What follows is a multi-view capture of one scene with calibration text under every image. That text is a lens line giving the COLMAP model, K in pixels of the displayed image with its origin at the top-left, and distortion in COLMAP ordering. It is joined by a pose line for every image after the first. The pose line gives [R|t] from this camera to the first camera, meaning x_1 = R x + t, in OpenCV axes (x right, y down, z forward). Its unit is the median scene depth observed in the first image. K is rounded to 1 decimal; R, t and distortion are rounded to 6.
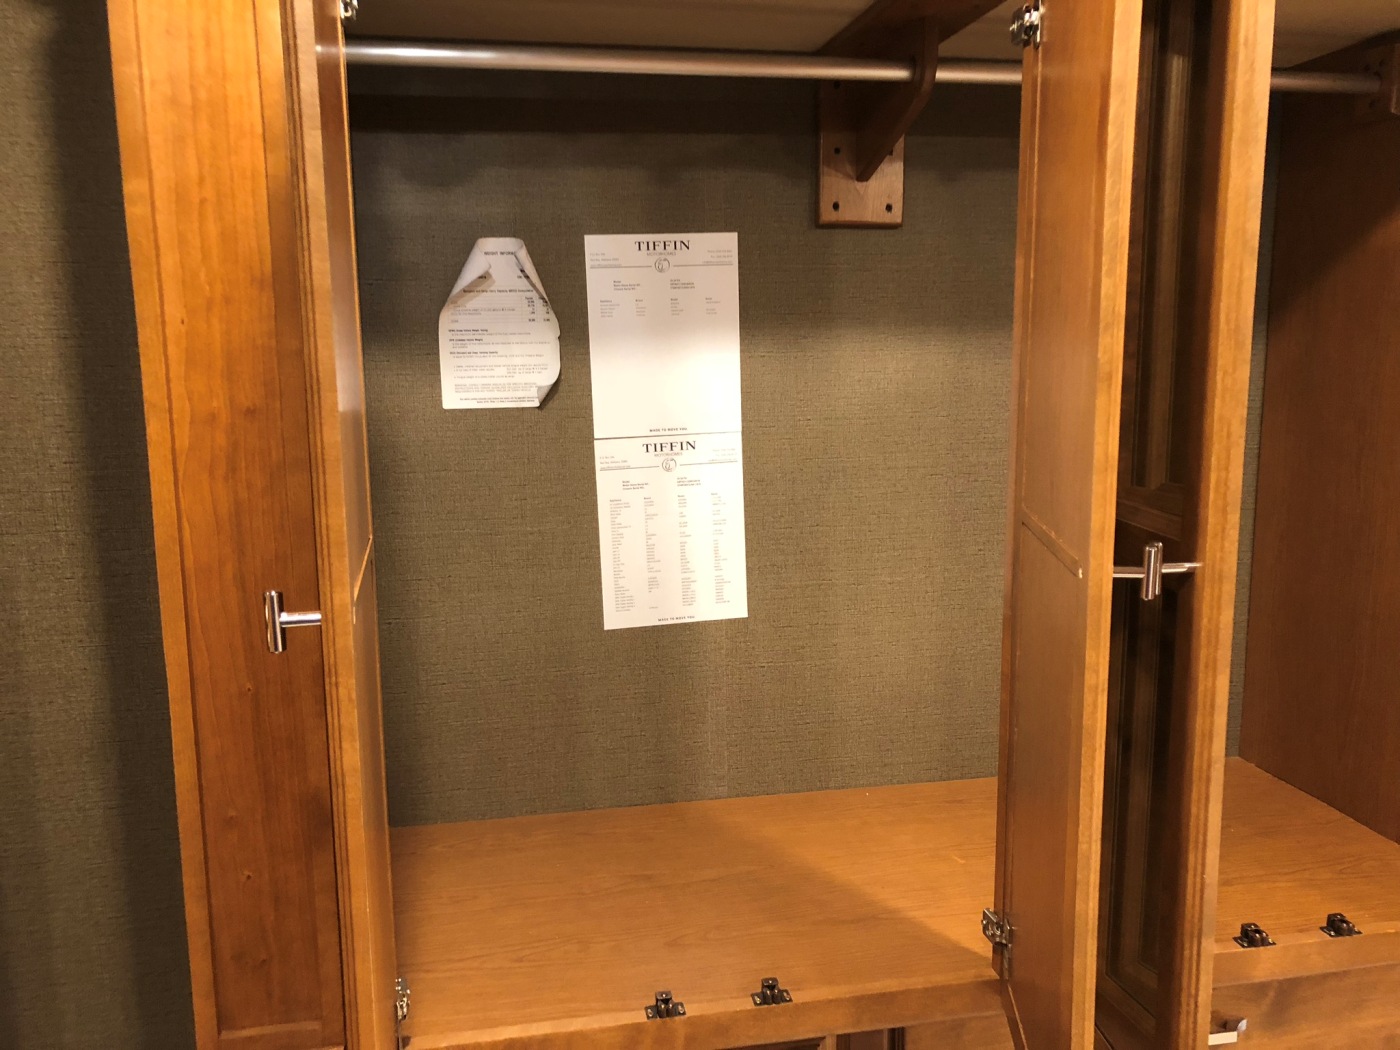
lens RADIAL K [[1139.8, 0, 699.3], [0, 1139.8, 515.4], [0, 0, 1]] dist [0.023950, -0.022030]
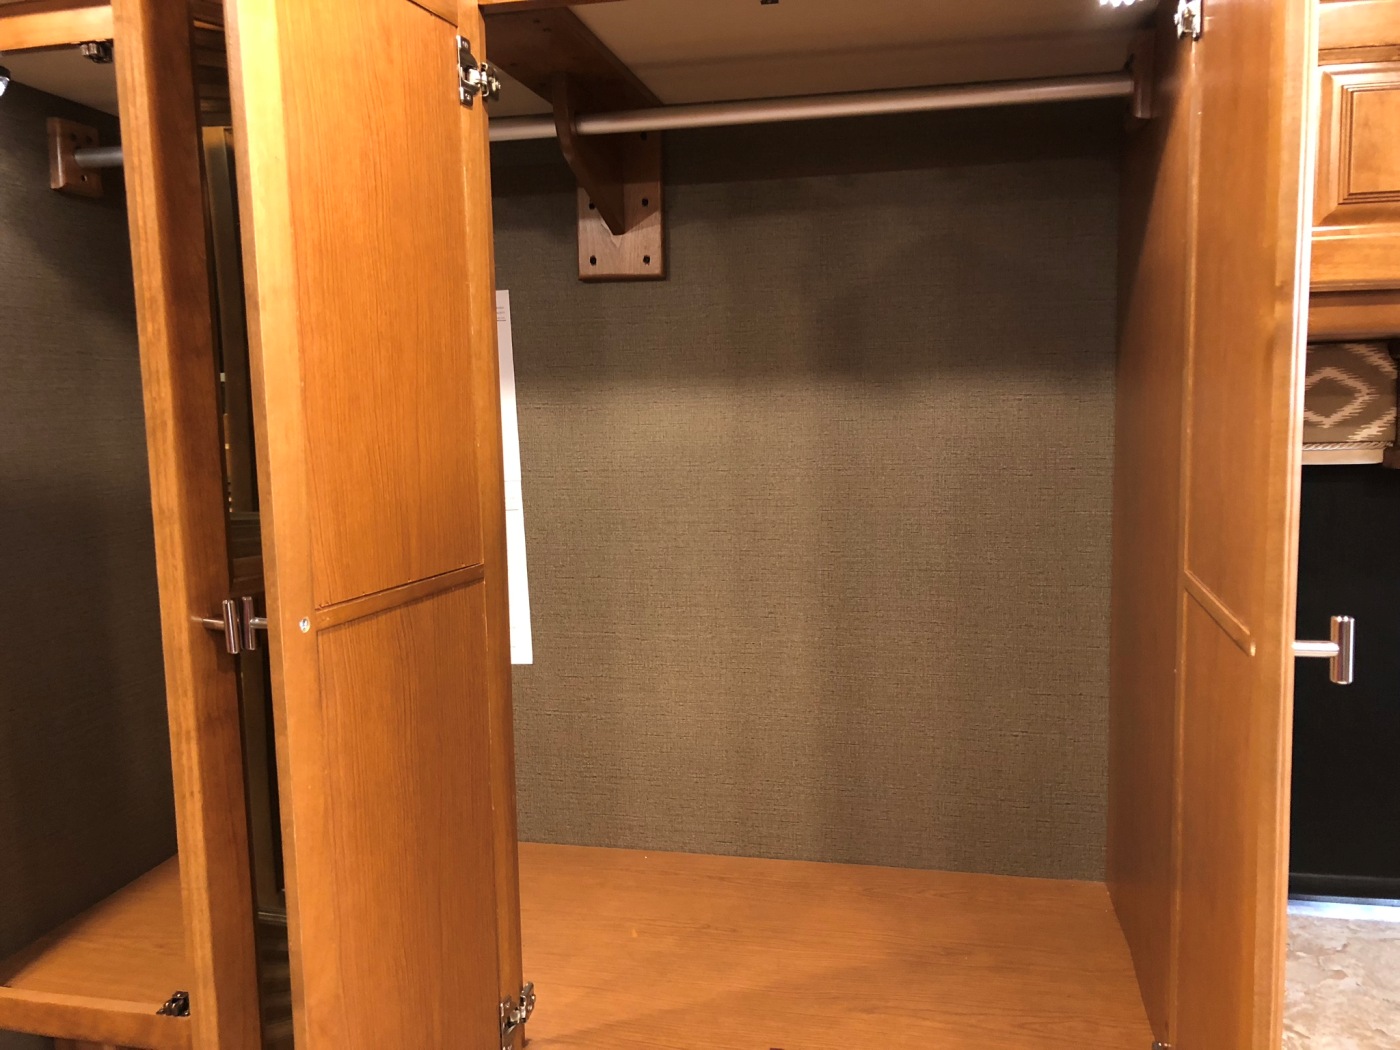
lens RADIAL K [[1139.8, 0, 694.1], [0, 1139.8, 517.0], [0, 0, 1]] dist [0.023950, -0.022030]
pose [[0.930752, 0.035307, -0.363942, 0.550024], [-0.053066, 0.997833, -0.038910, -0.009232], [0.361780, 0.055528, 0.930608, 0.100097]]
